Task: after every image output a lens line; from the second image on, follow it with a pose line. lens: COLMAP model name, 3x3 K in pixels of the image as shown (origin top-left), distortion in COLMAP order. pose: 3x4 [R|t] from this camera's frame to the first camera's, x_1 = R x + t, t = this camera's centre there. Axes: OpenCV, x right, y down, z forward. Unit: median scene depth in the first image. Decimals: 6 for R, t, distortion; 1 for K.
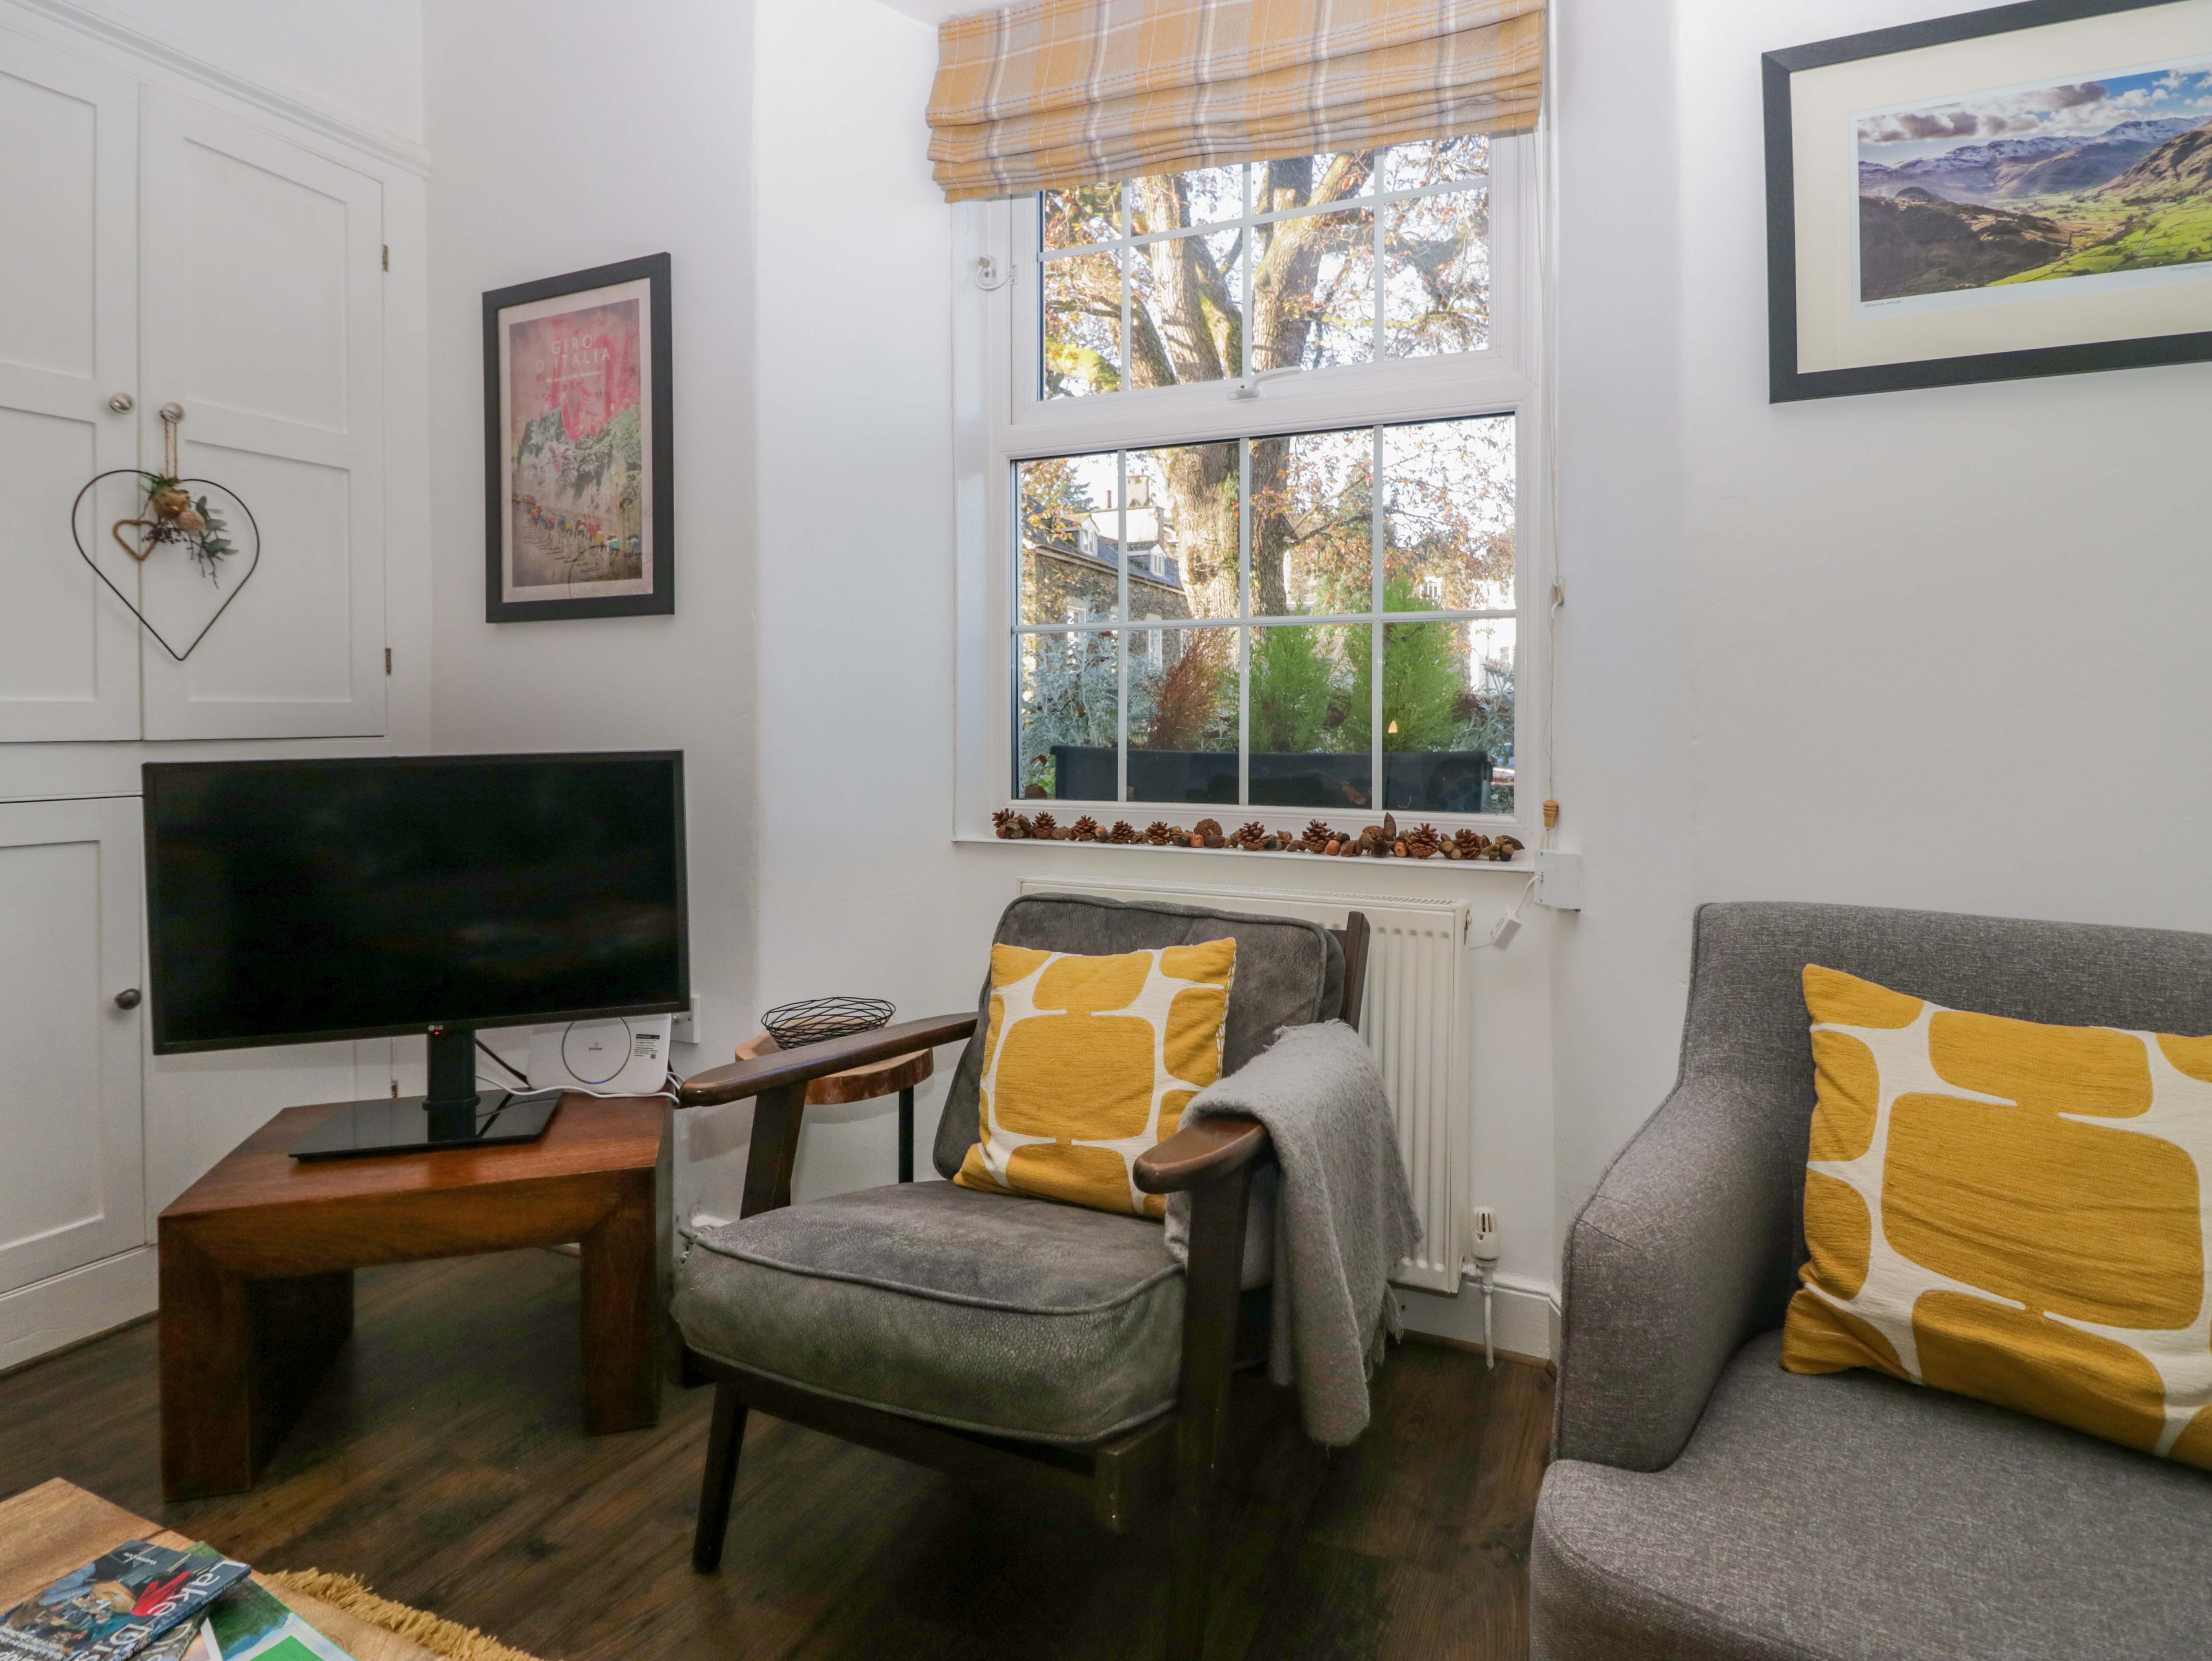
lens RADIAL K [[1161.7, 0, 1209.9], [0, 1161.7, 742.3], [0, 0, 1]] dist [-0.018584, -0.003703]
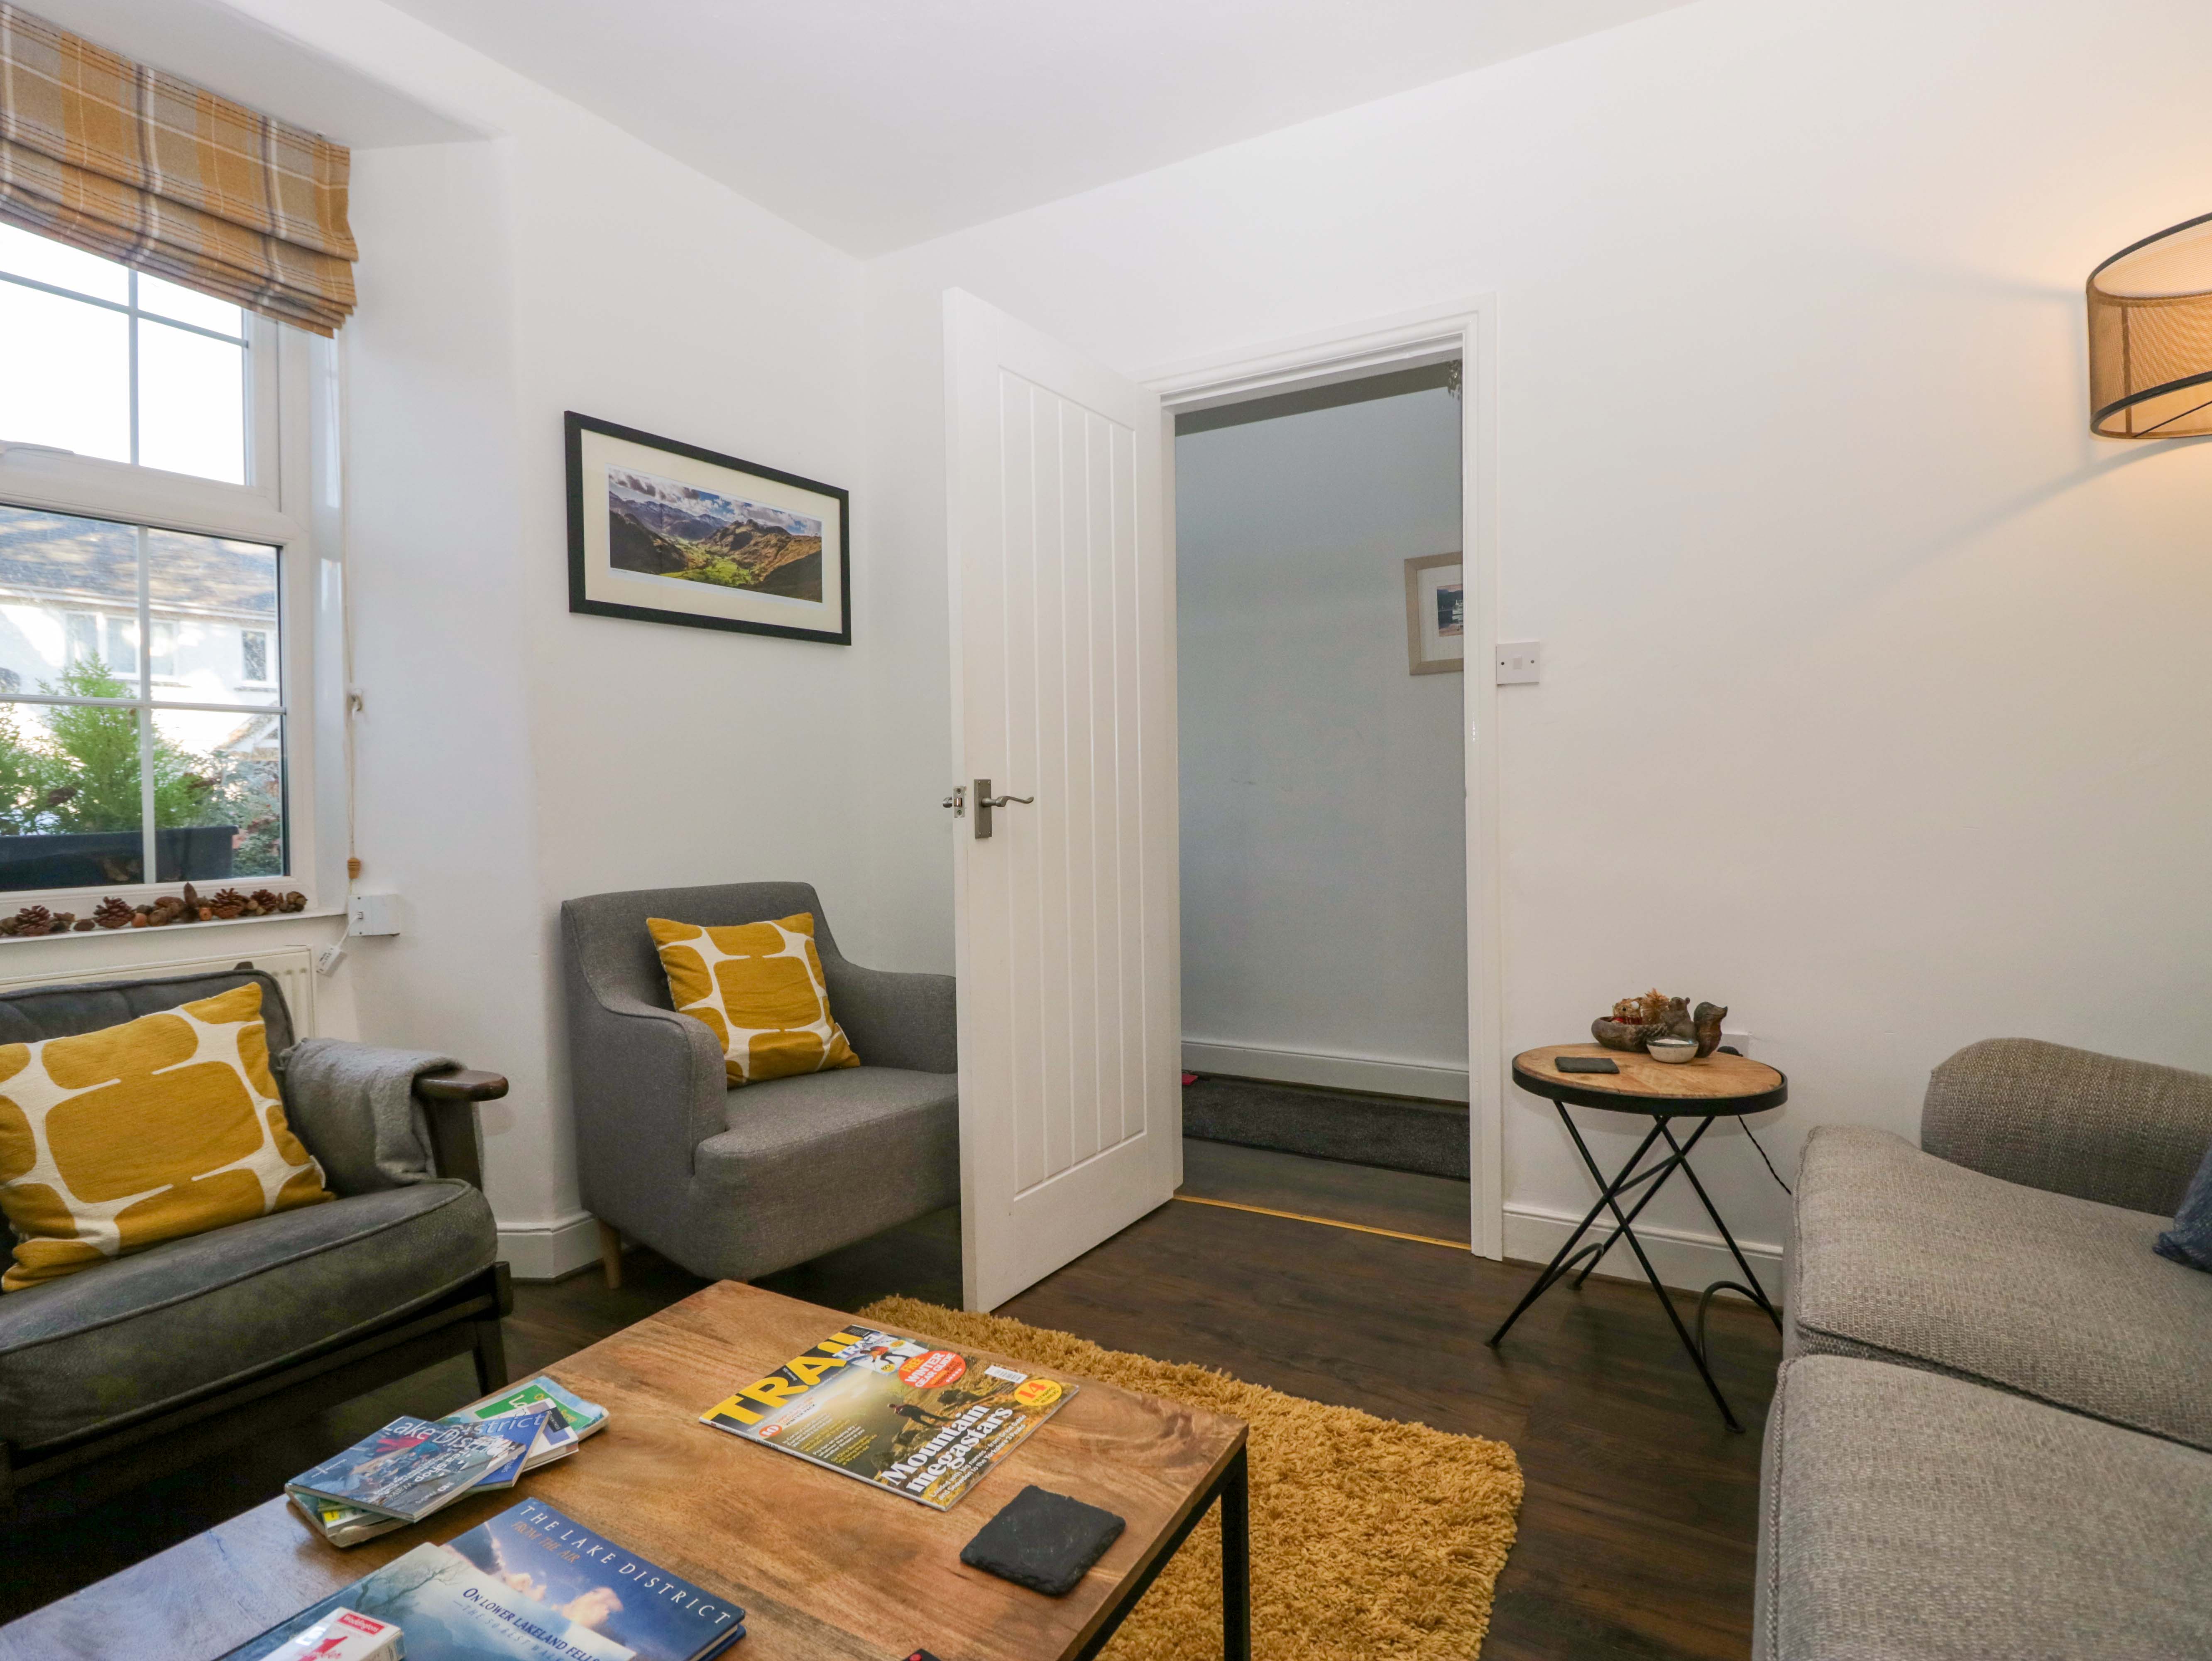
lens RADIAL K [[1161.7, 0, 1119.1], [0, 1161.7, 842.4], [0, 0, 1]] dist [-0.018584, -0.003703]
pose [[0.124680, -0.052596, 0.990802, -1.242880], [0.027956, 0.998384, 0.049480, -0.010469], [-0.991803, 0.021530, 0.125948, -0.037311]]
